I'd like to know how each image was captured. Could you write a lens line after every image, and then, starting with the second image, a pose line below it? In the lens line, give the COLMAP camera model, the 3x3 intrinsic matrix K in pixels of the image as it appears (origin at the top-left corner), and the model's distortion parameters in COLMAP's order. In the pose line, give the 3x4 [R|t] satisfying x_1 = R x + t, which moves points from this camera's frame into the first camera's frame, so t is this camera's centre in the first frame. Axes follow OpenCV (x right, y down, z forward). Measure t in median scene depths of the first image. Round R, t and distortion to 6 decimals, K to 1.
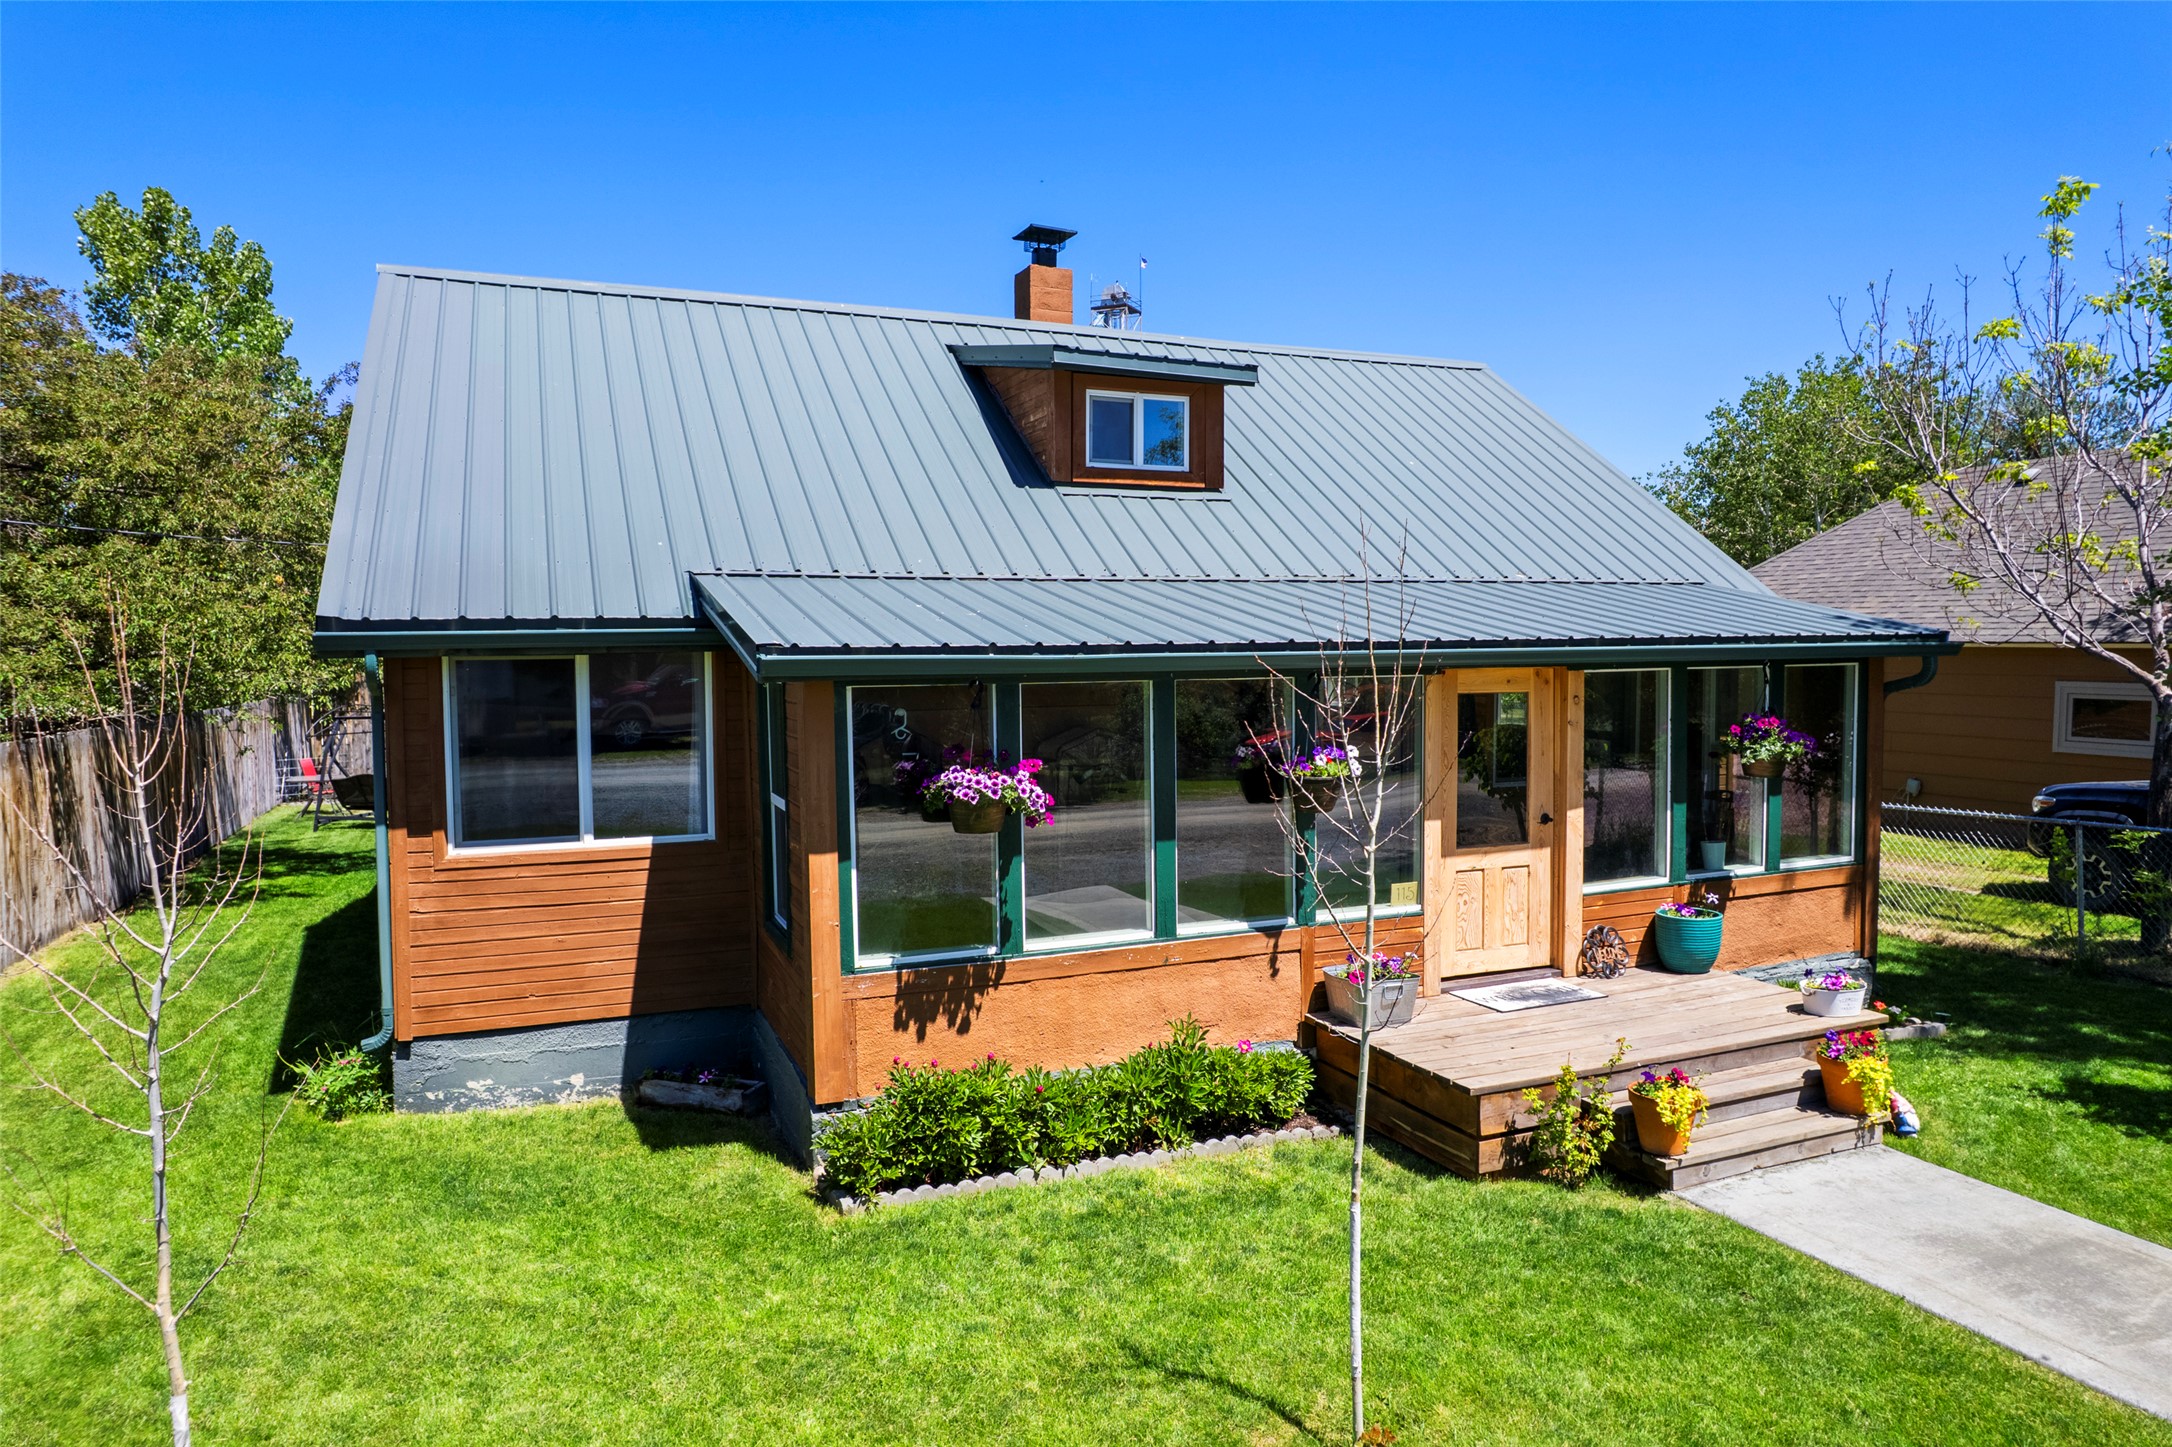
lens RADIAL K [[1373.5, 0, 1093.8], [0, 1373.5, 727.7], [0, 0, 1]] dist [-0.046167, -0.000517]
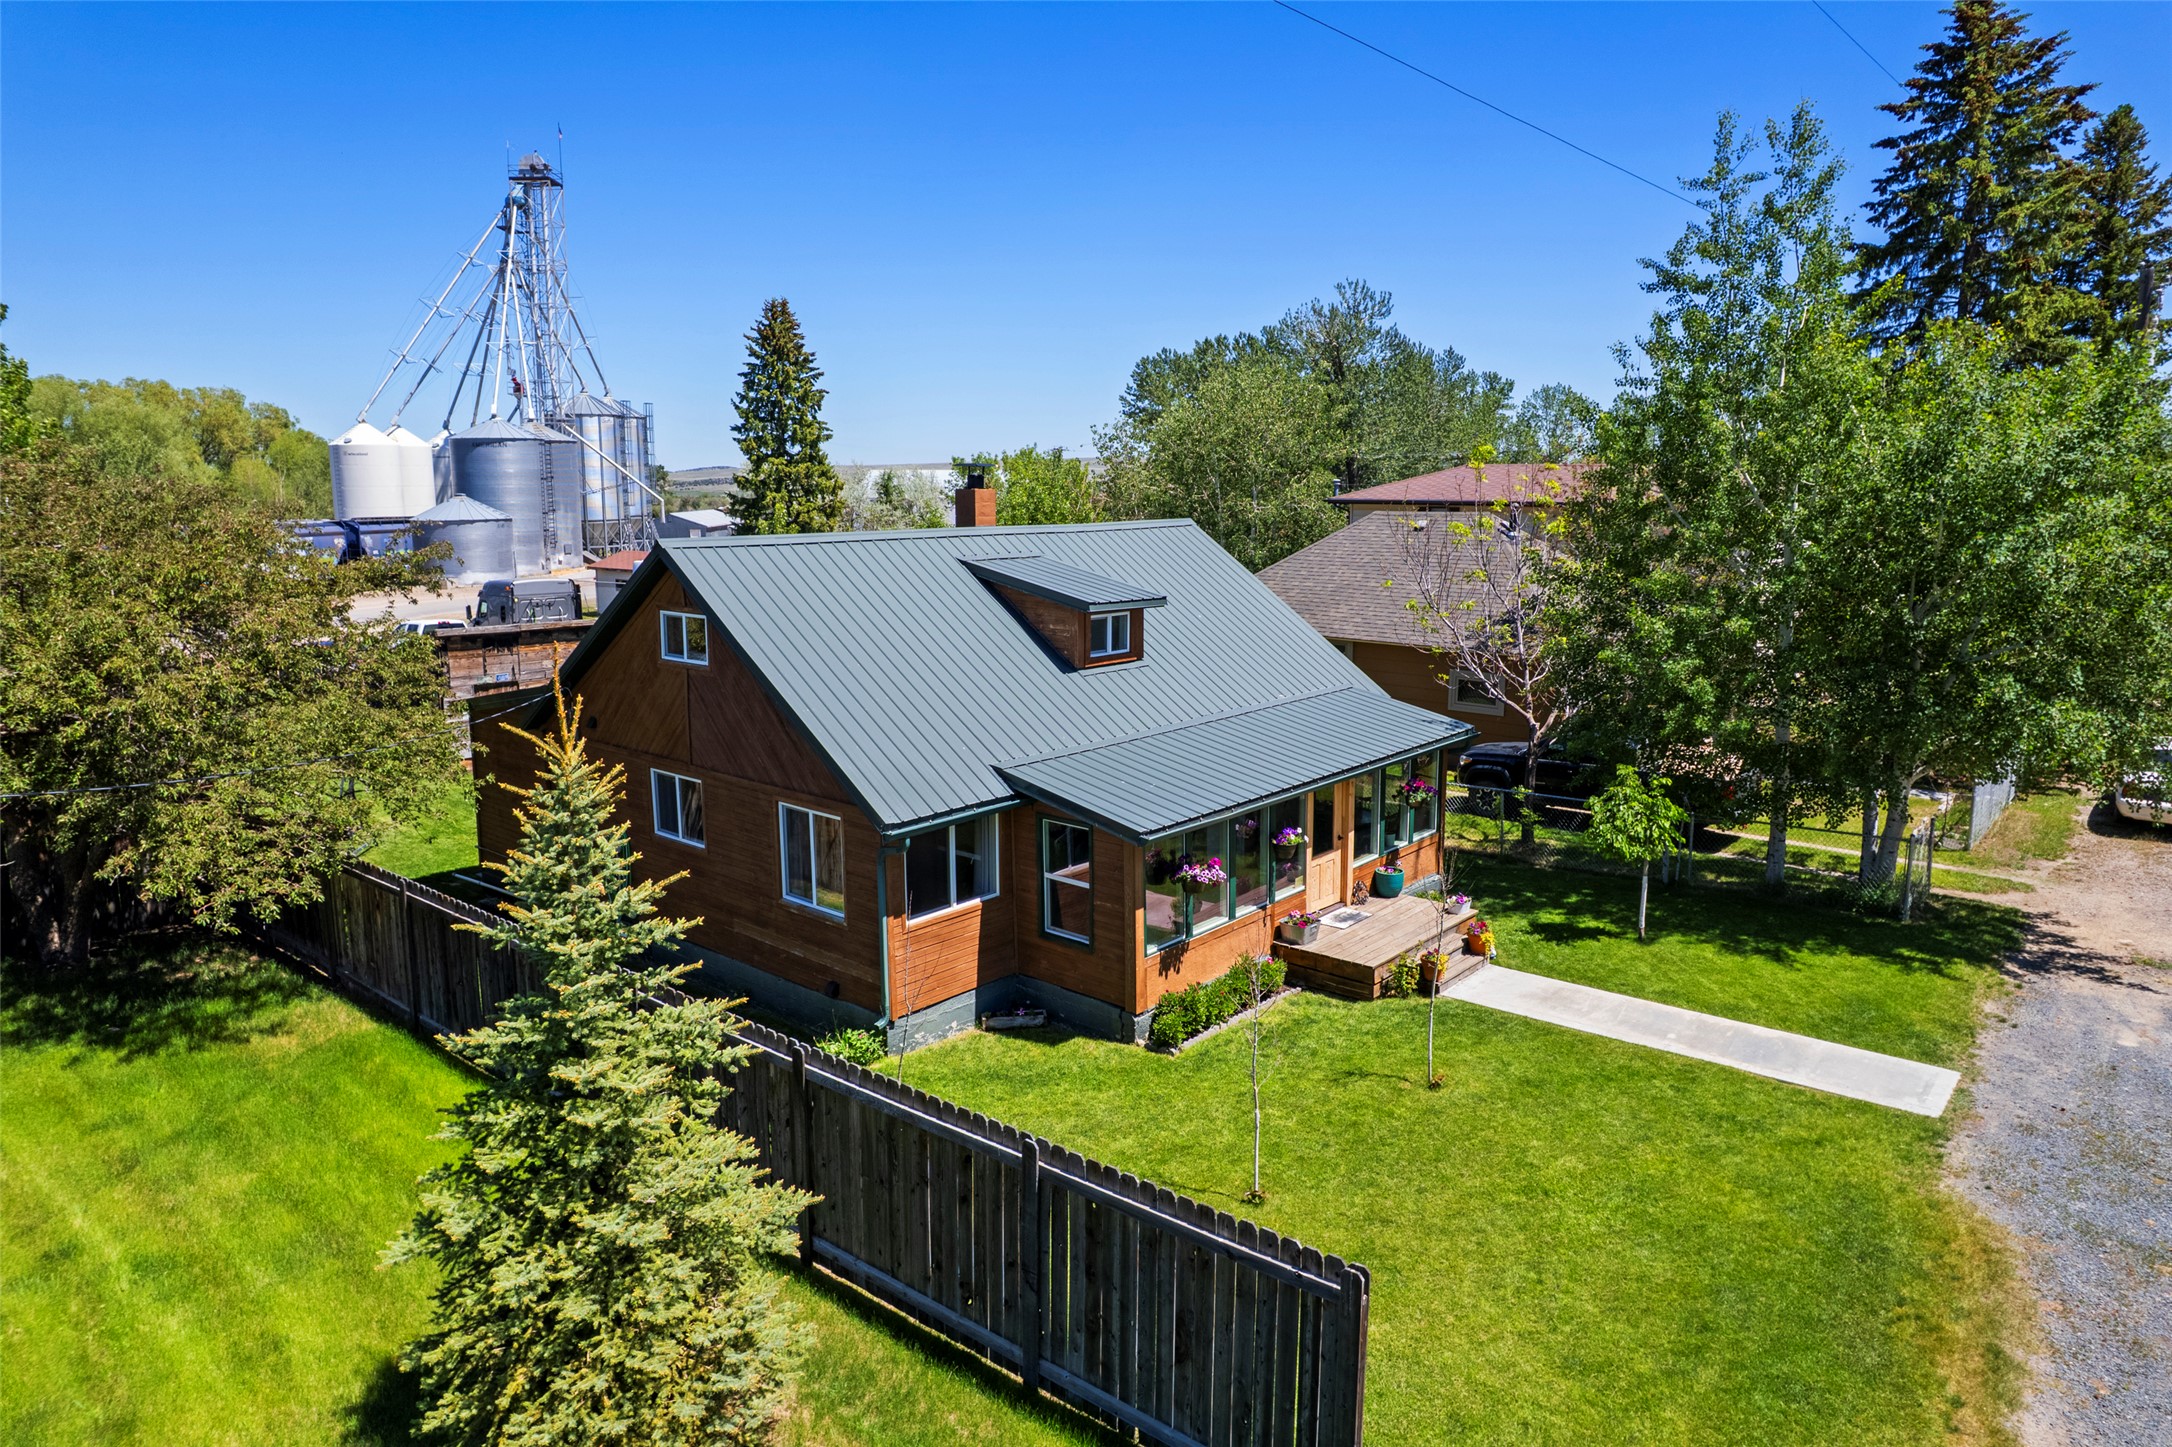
lens RADIAL K [[1373.5, 0, 1081.5], [0, 1373.5, 719.5], [0, 0, 1]] dist [-0.046167, -0.000517]
pose [[0.905034, -0.071928, 0.419213, -1.032401], [0.027634, 0.993459, 0.110798, -0.407043], [-0.424440, -0.088691, 0.901102, -0.862551]]
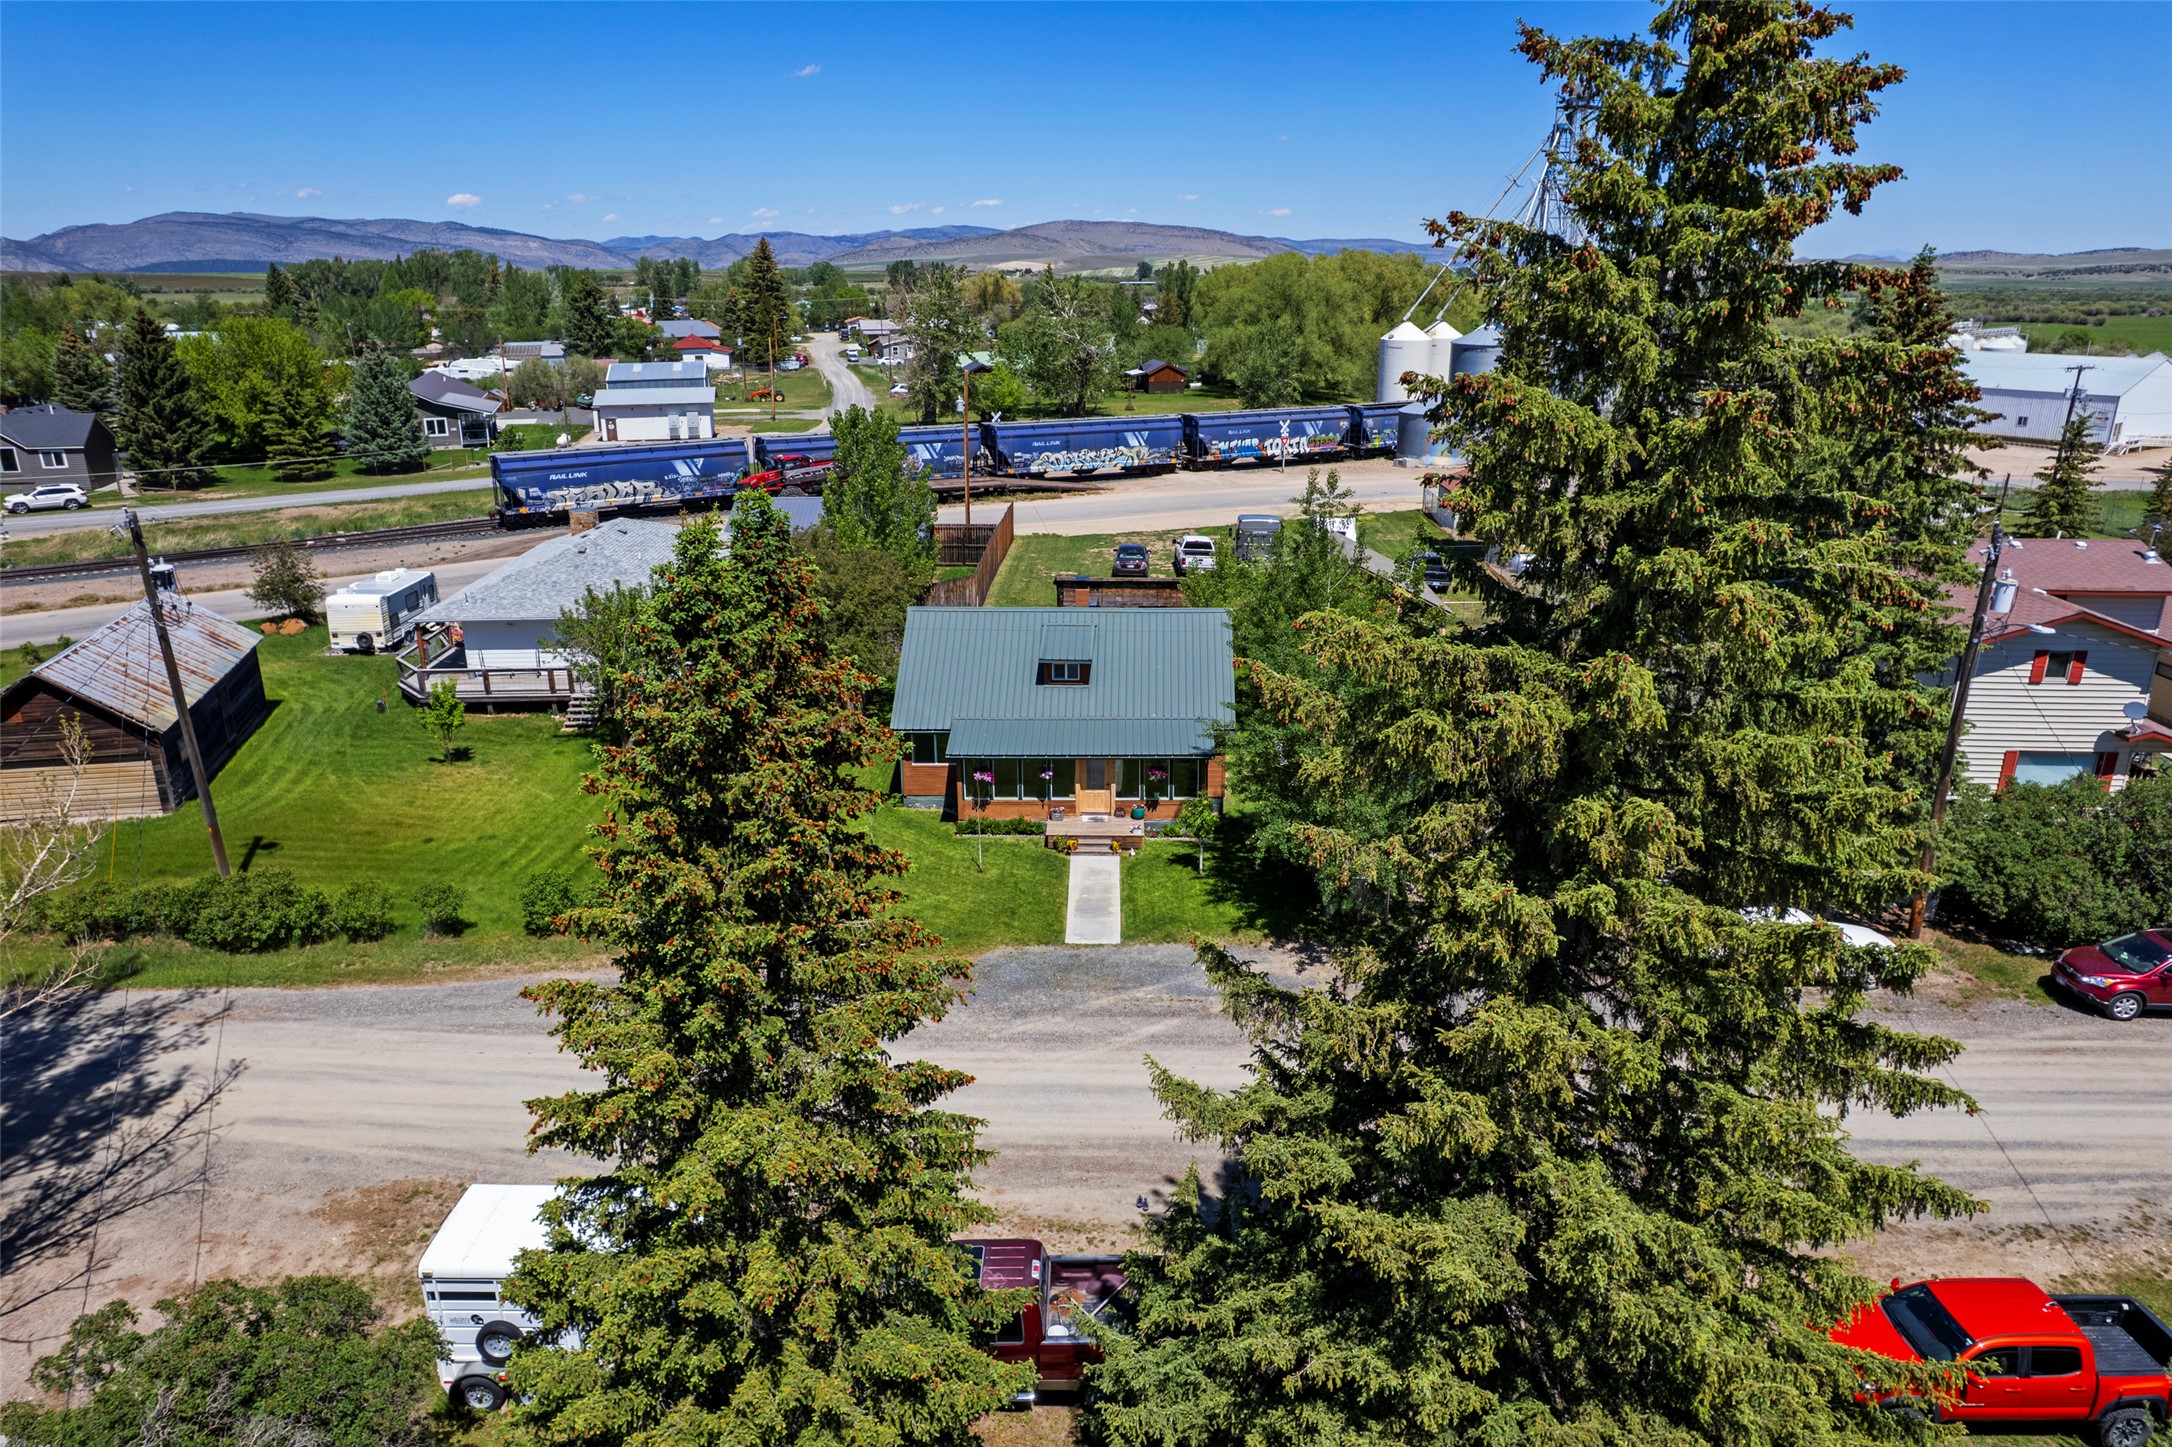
lens RADIAL K [[1373.5, 0, 1081.7], [0, 1373.5, 724.8], [0, 0, 1]] dist [-0.046167, -0.000517]
pose [[0.899625, 0.132768, -0.415990, 2.424487], [-0.021319, 0.964874, 0.261845, -1.526784], [0.436143, -0.226694, 0.870855, -3.509881]]
